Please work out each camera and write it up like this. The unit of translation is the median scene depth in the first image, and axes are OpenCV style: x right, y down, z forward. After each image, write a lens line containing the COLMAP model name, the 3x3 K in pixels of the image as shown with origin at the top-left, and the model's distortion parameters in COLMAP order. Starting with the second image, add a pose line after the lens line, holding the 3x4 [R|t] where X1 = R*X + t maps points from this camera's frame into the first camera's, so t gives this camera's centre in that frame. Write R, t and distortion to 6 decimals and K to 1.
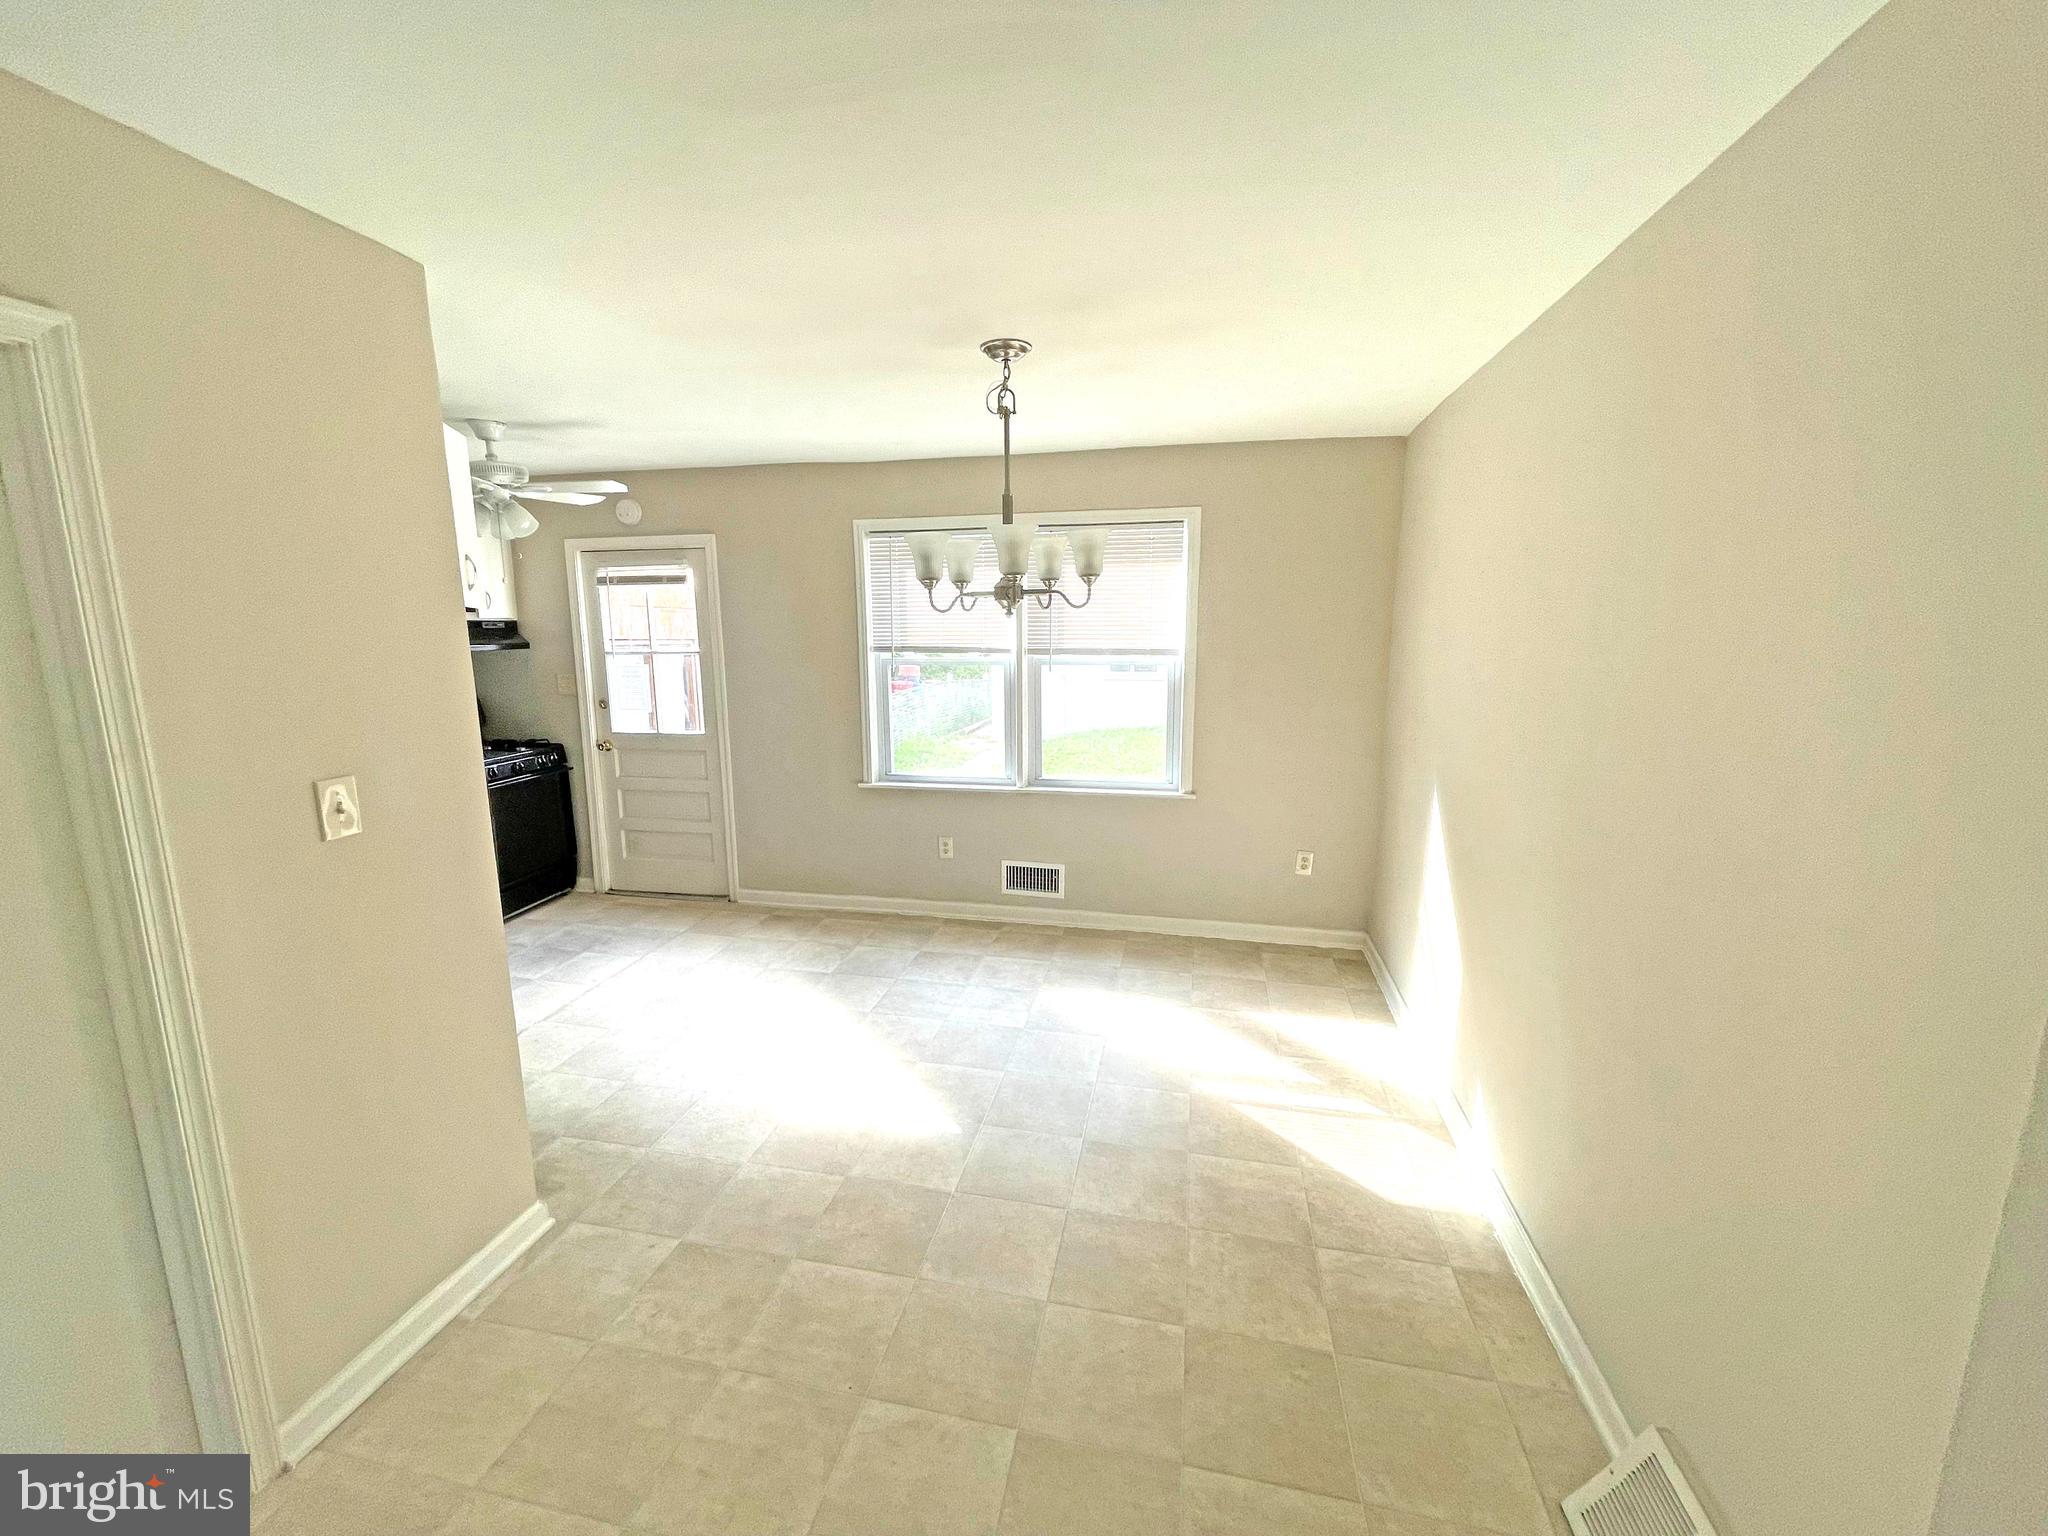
lens RADIAL K [[828.2, 0, 1018.8], [0, 828.2, 764.3], [0, 0, 1]] dist [-0.001490, 0.000718]
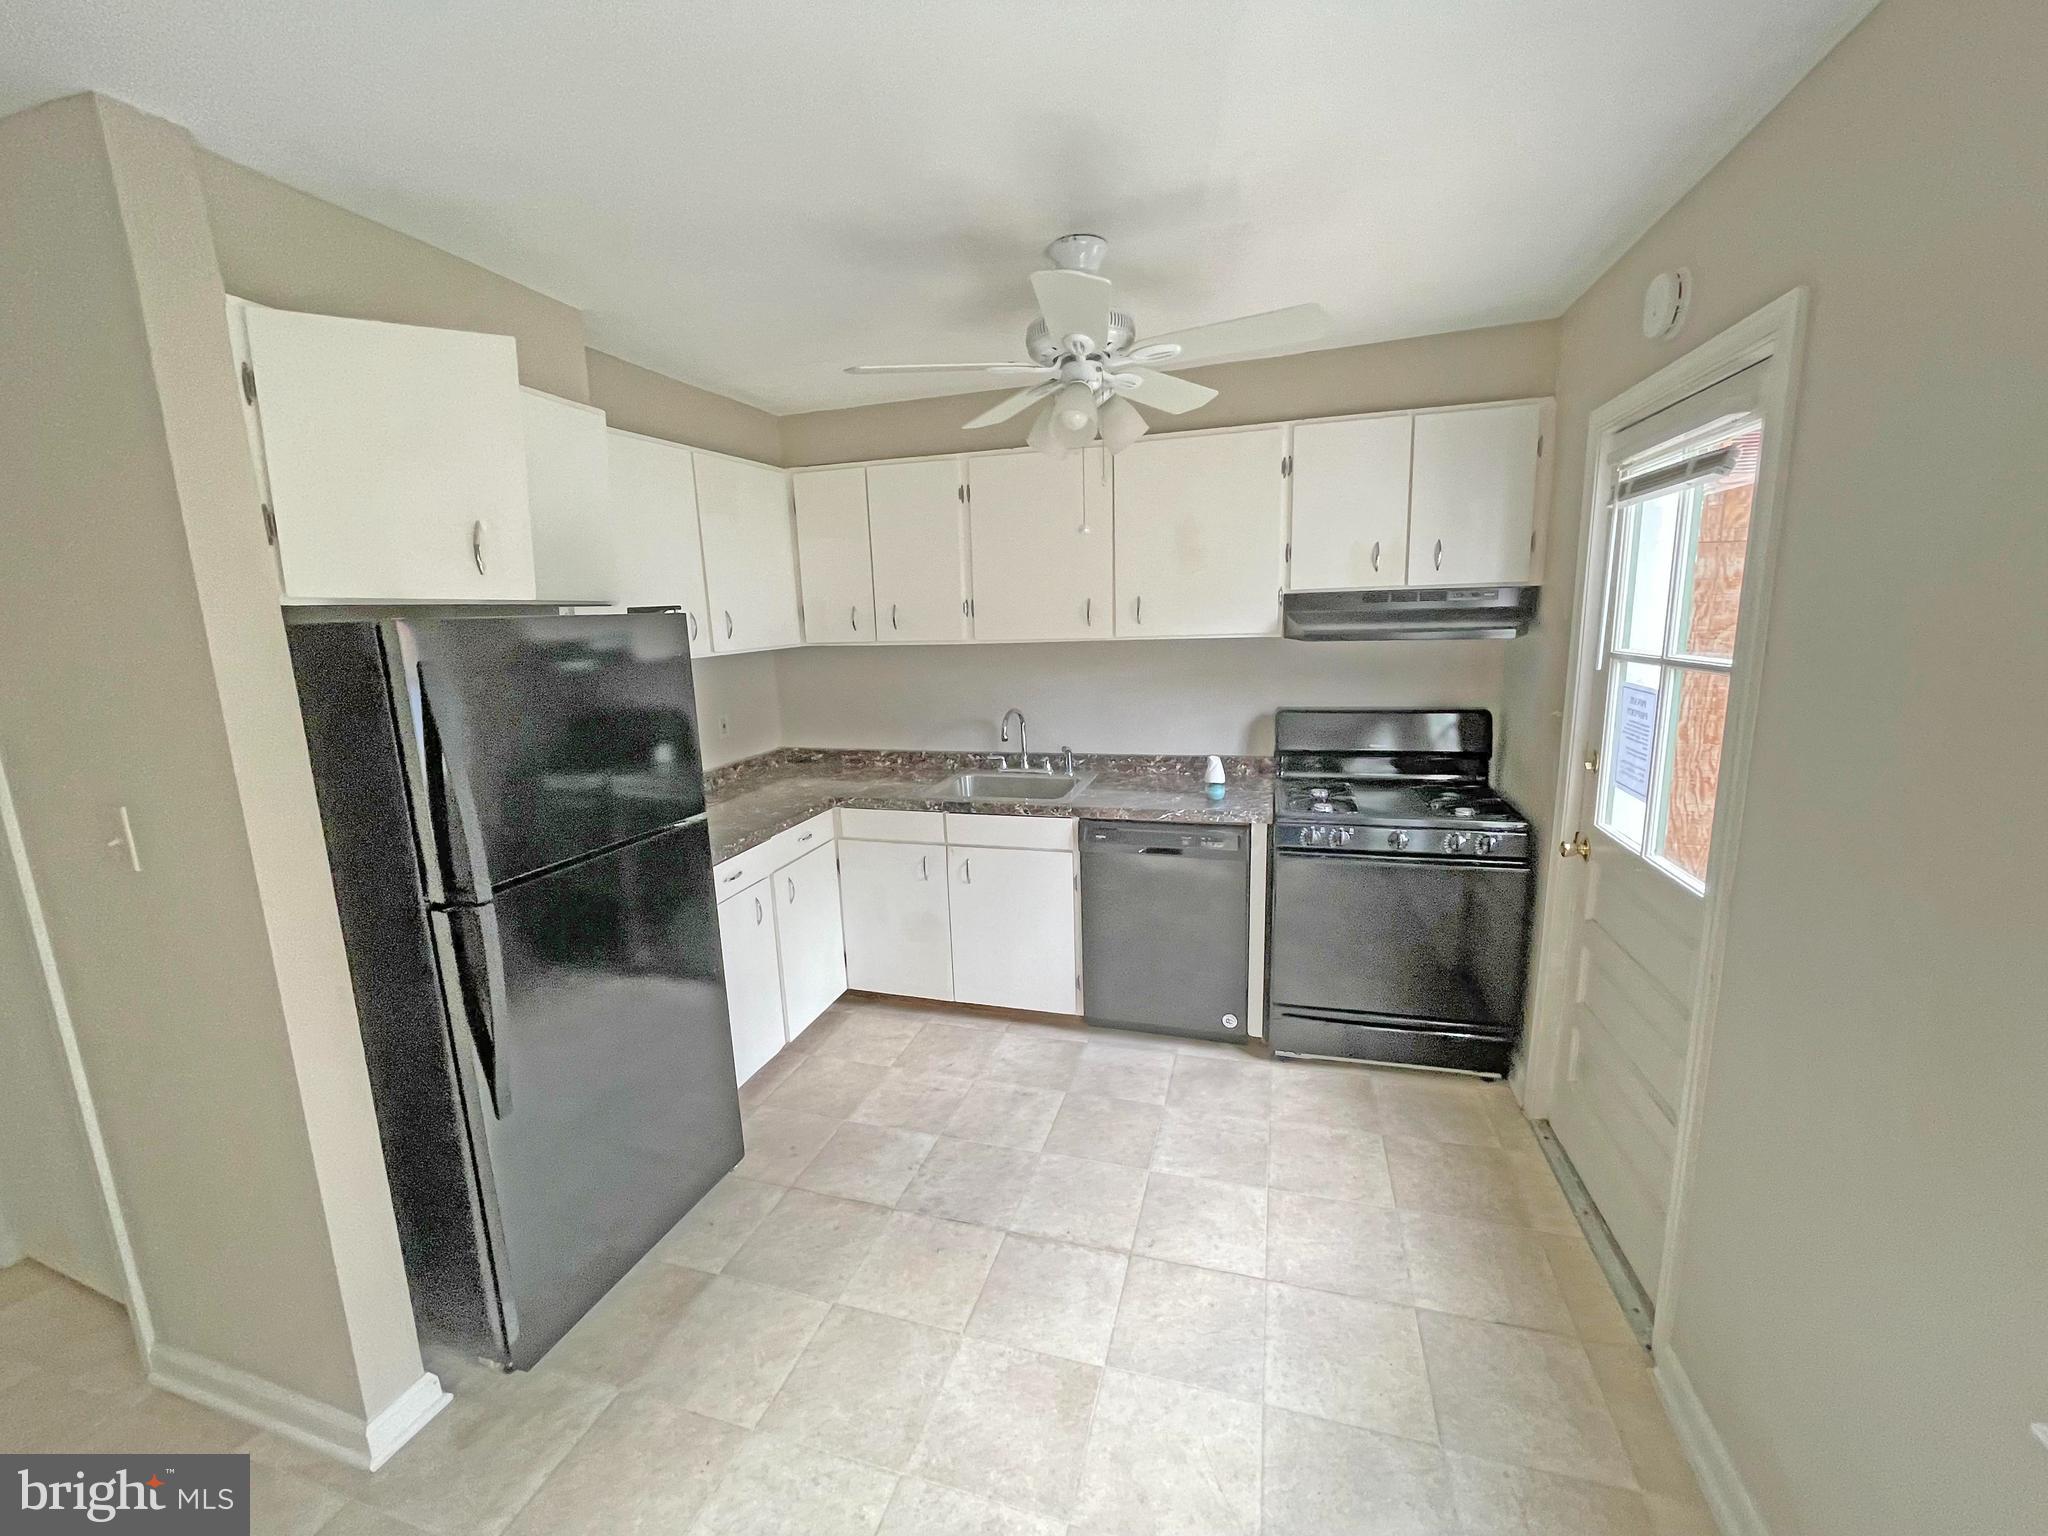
lens RADIAL K [[828.2, 0, 1018.8], [0, 828.2, 764.3], [0, 0, 1]] dist [-0.001490, 0.000718]
pose [[-0.093344, 0.190994, -0.977143, -0.018789], [-0.133116, 0.970222, 0.202358, -0.168356], [0.986695, 0.148962, -0.065141, 0.973711]]
